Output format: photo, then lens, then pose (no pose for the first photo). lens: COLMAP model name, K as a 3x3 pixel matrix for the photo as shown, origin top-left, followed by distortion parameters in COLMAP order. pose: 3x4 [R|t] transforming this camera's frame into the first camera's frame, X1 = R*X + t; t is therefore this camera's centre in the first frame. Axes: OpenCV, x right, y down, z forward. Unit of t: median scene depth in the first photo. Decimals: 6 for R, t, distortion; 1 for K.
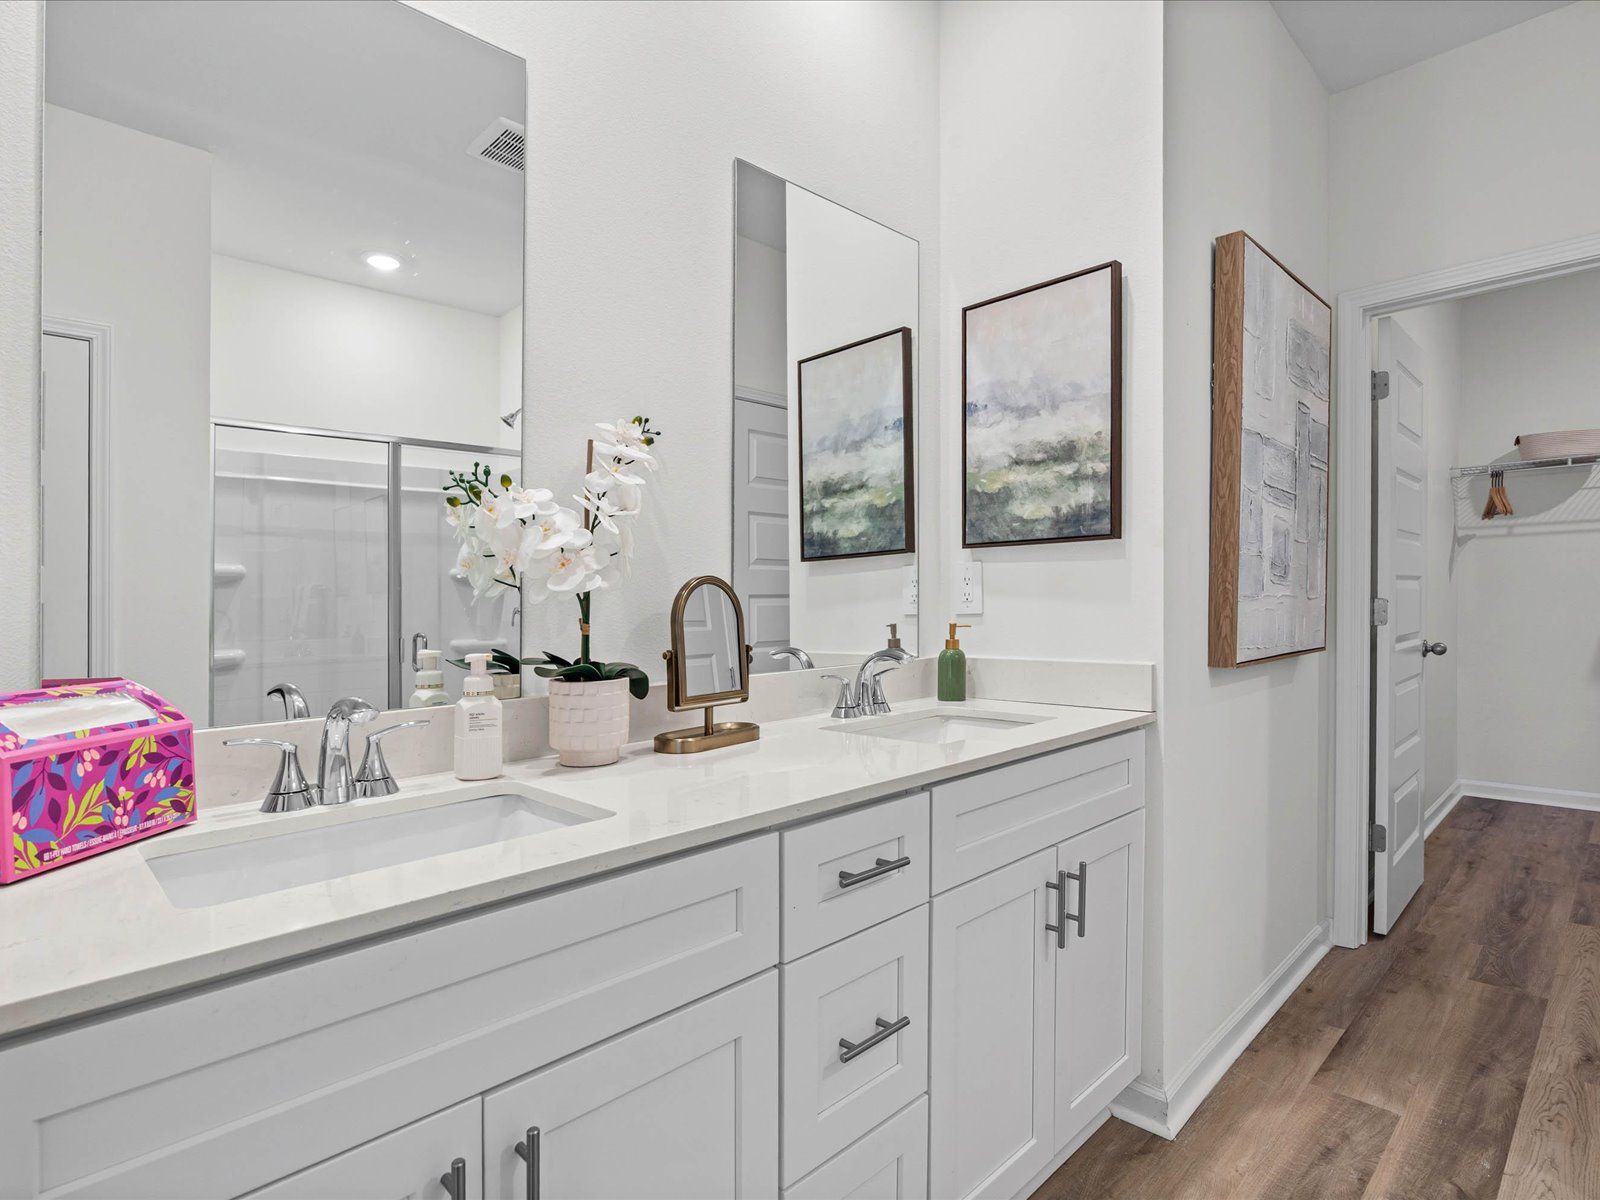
lens RADIAL K [[834.2, 0, 797.1], [0, 834.2, 610.2], [0, 0, 1]] dist [0.002715, 0.000393]
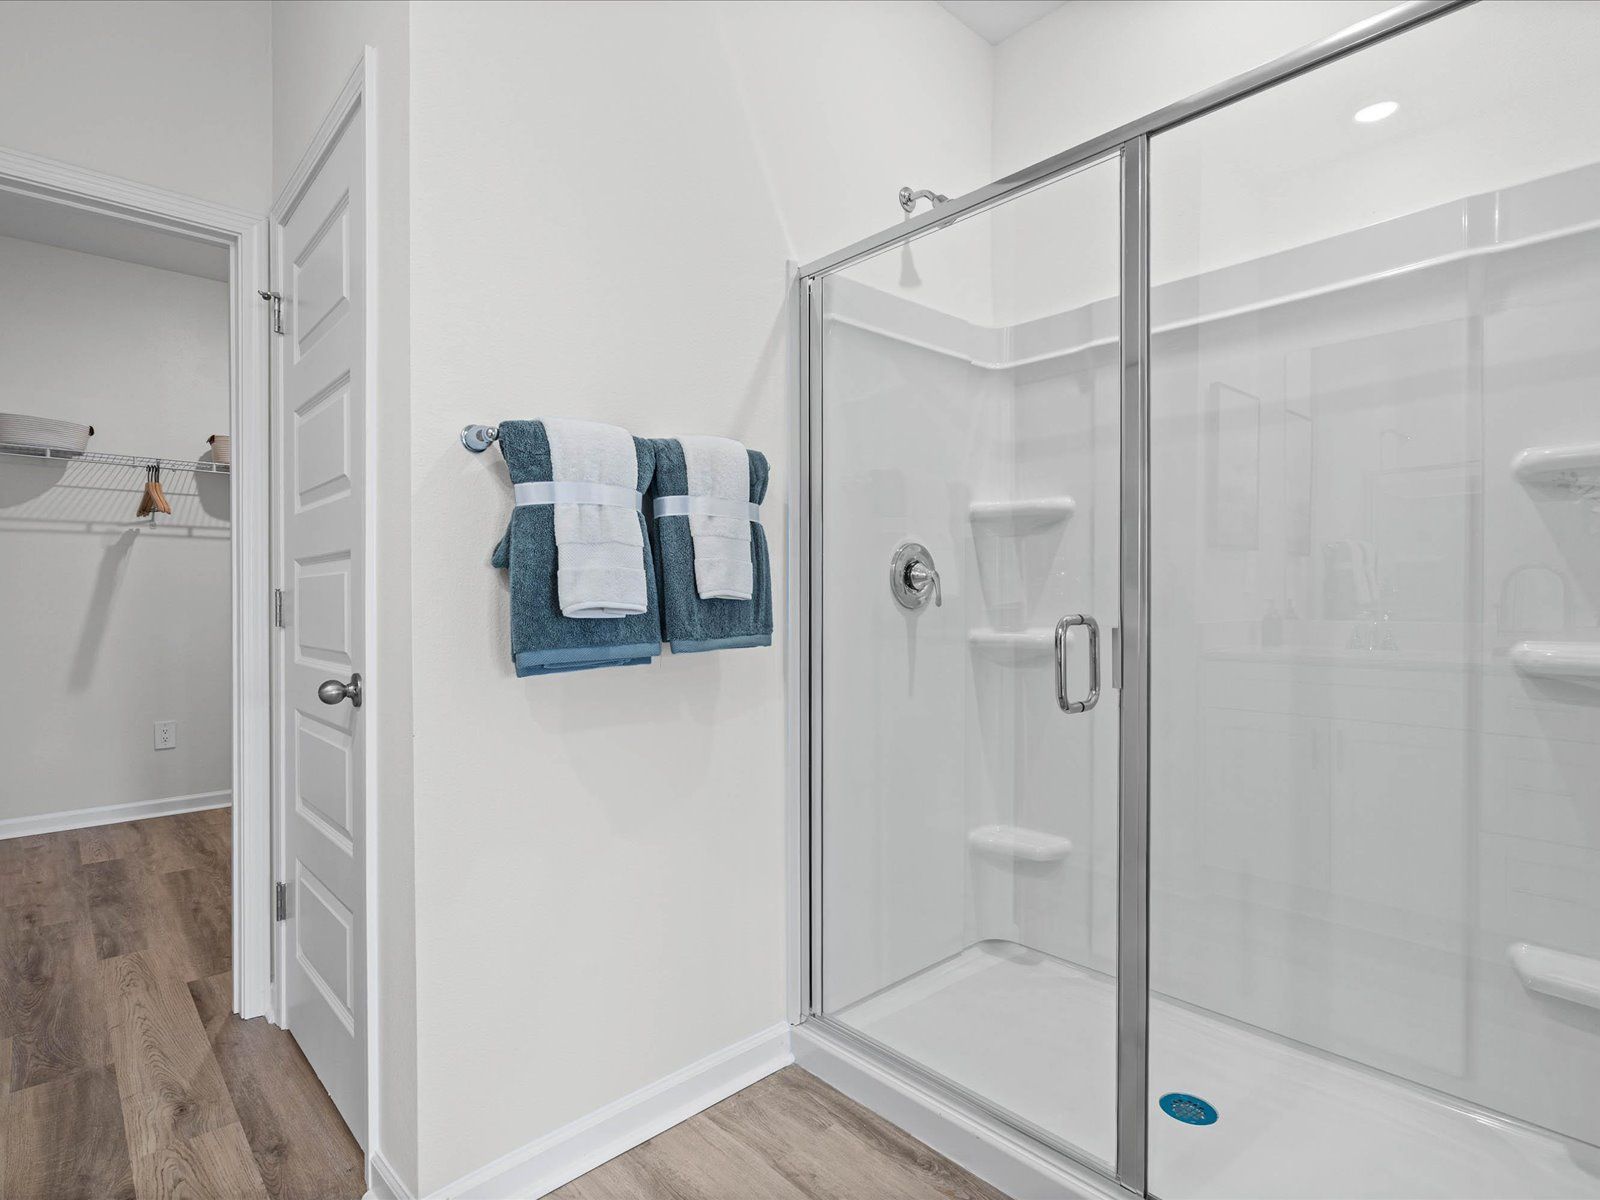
lens RADIAL K [[834.2, 0, 801.9], [0, 834.2, 611.2], [0, 0, 1]] dist [0.002715, 0.000393]
pose [[0.033630, 0.004045, 0.999426, 0.065716], [0.014715, 0.999881, -0.004542, 0.018721], [-0.999326, 0.014860, 0.033566, 0.249509]]
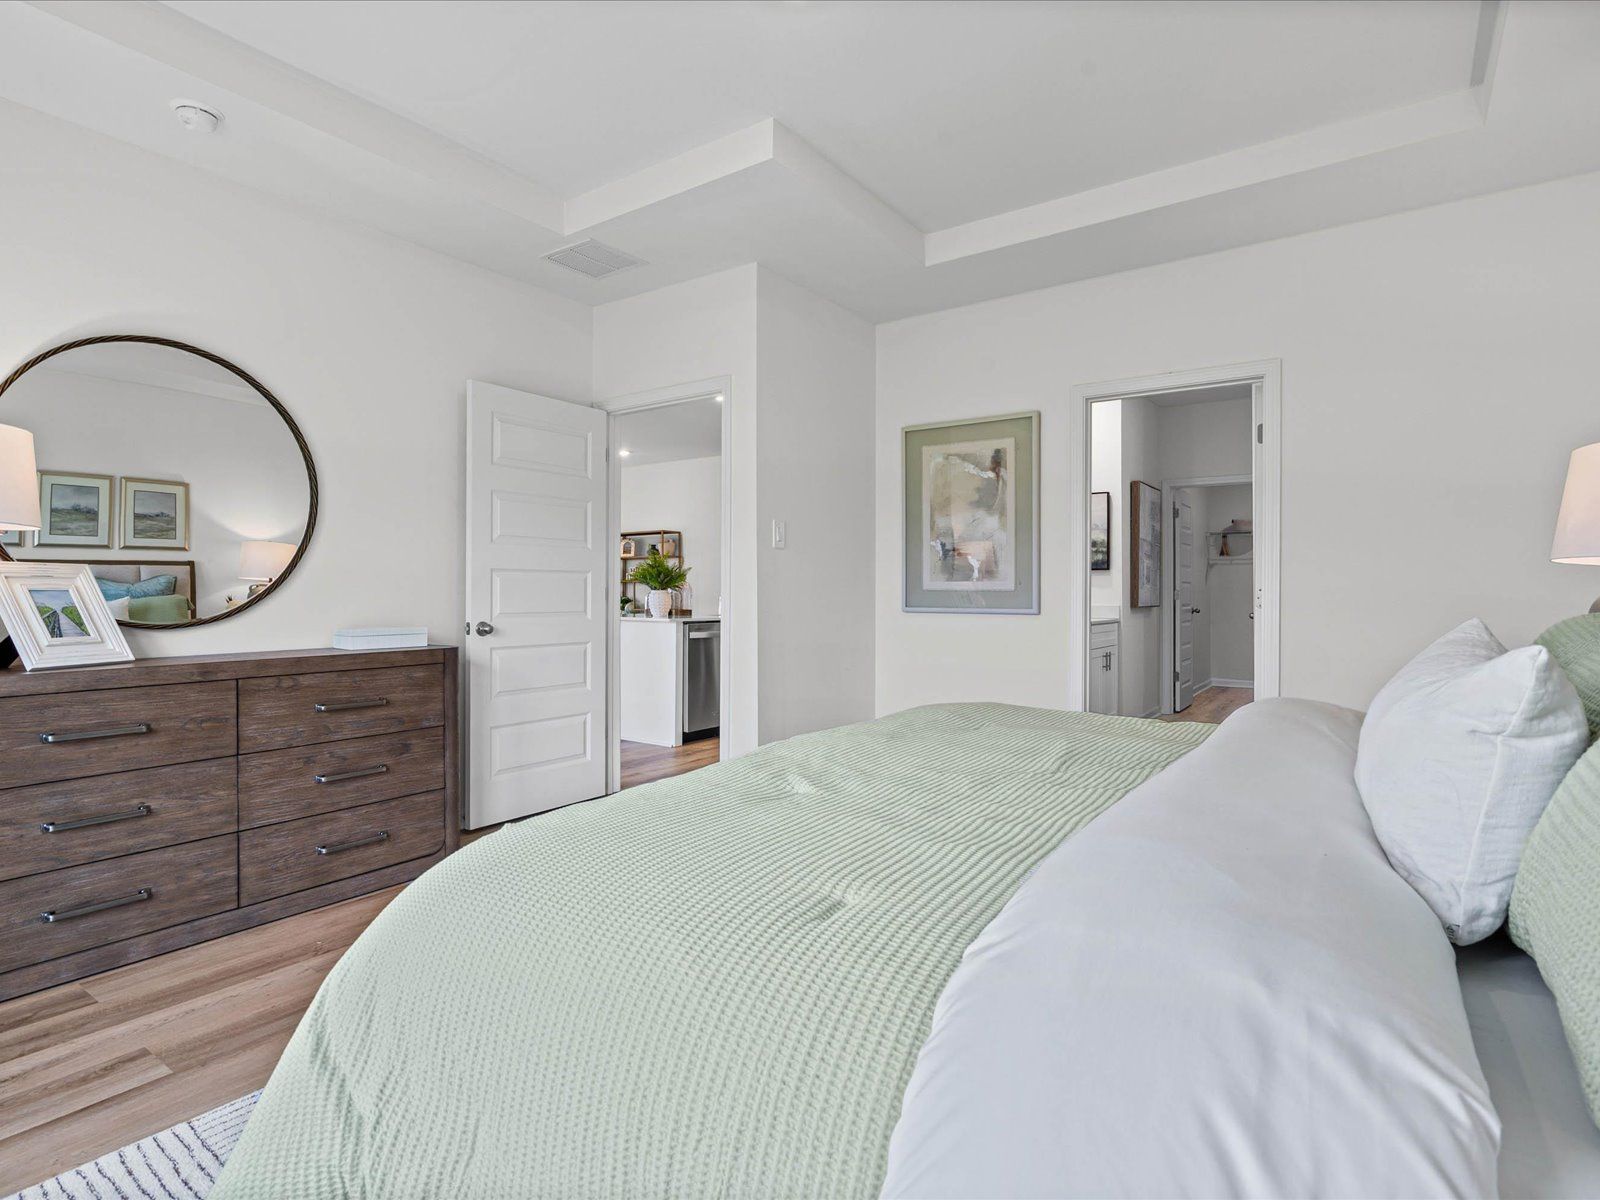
lens RADIAL K [[834.2, 0, 805.6], [0, 834.2, 590.5], [0, 0, 1]] dist [0.002715, 0.000393]
pose [[0.981964, 0.009639, 0.188820, -1.145896], [-0.004831, 0.999653, -0.025907, 0.072387], [-0.189005, 0.024528, 0.981670, -1.648174]]
